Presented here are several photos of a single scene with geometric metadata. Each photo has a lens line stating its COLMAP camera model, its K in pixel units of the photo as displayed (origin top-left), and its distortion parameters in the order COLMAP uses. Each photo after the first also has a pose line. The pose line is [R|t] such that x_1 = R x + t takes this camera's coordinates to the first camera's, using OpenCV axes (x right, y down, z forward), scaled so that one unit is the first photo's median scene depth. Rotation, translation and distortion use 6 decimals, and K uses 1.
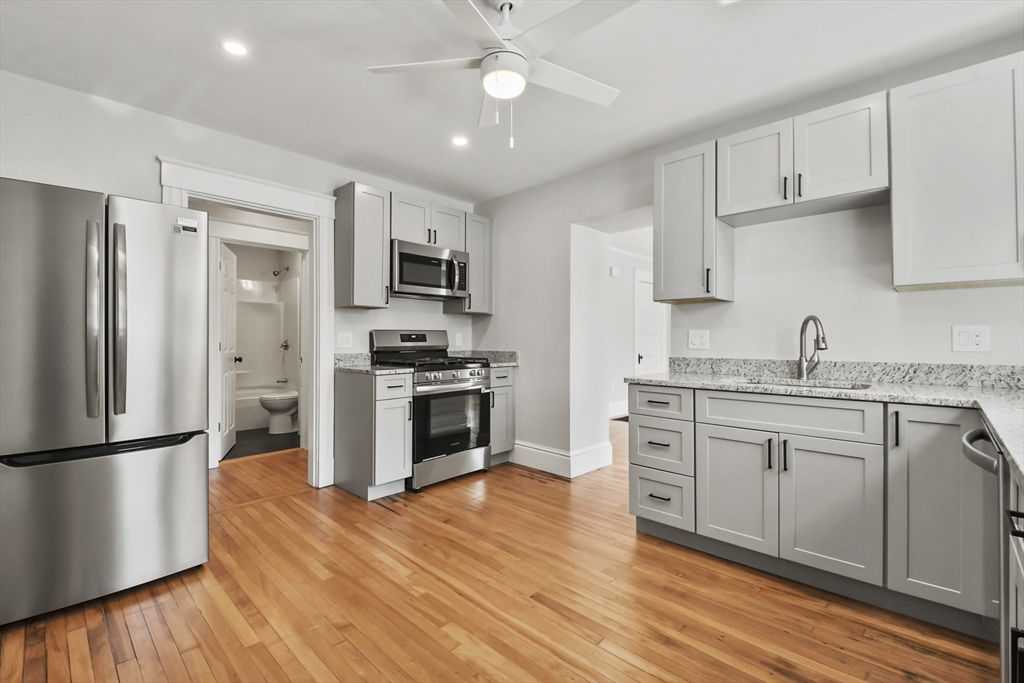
lens RADIAL K [[450.8, 0, 497.7], [0, 450.8, 336.2], [0, 0, 1]] dist [0.015705, -0.013864]
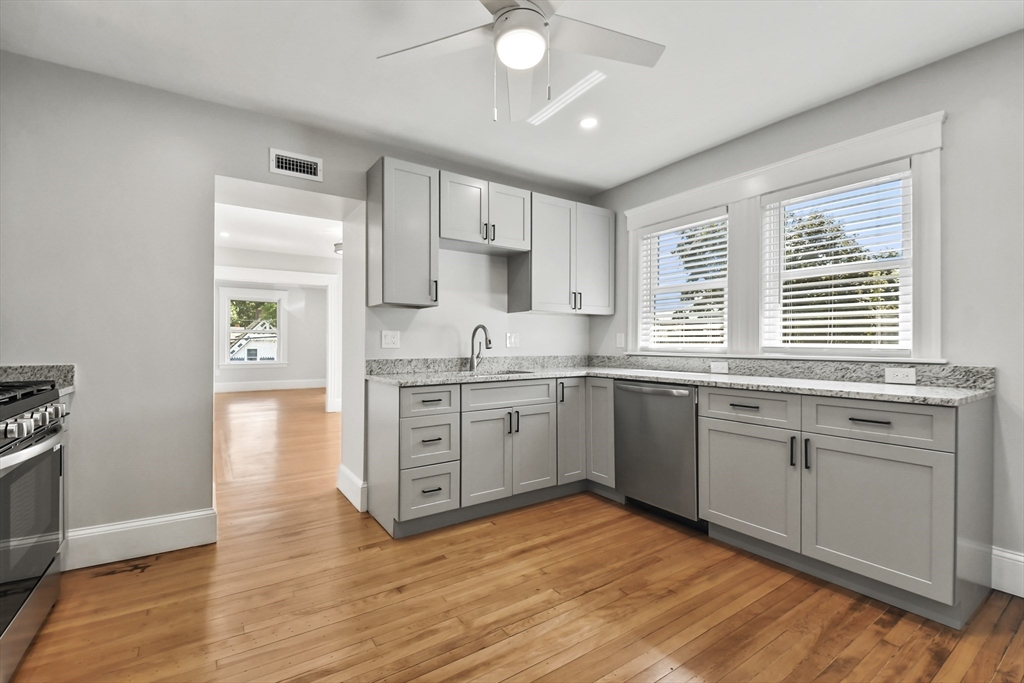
lens RADIAL K [[450.8, 0, 516.8], [0, 450.8, 339.9], [0, 0, 1]] dist [0.015705, -0.013864]
pose [[0.198040, 0.002697, 0.980190, -0.677706], [-0.004033, 0.999990, -0.001937, 0.004184], [-0.980186, -0.003570, 0.198049, 0.628111]]
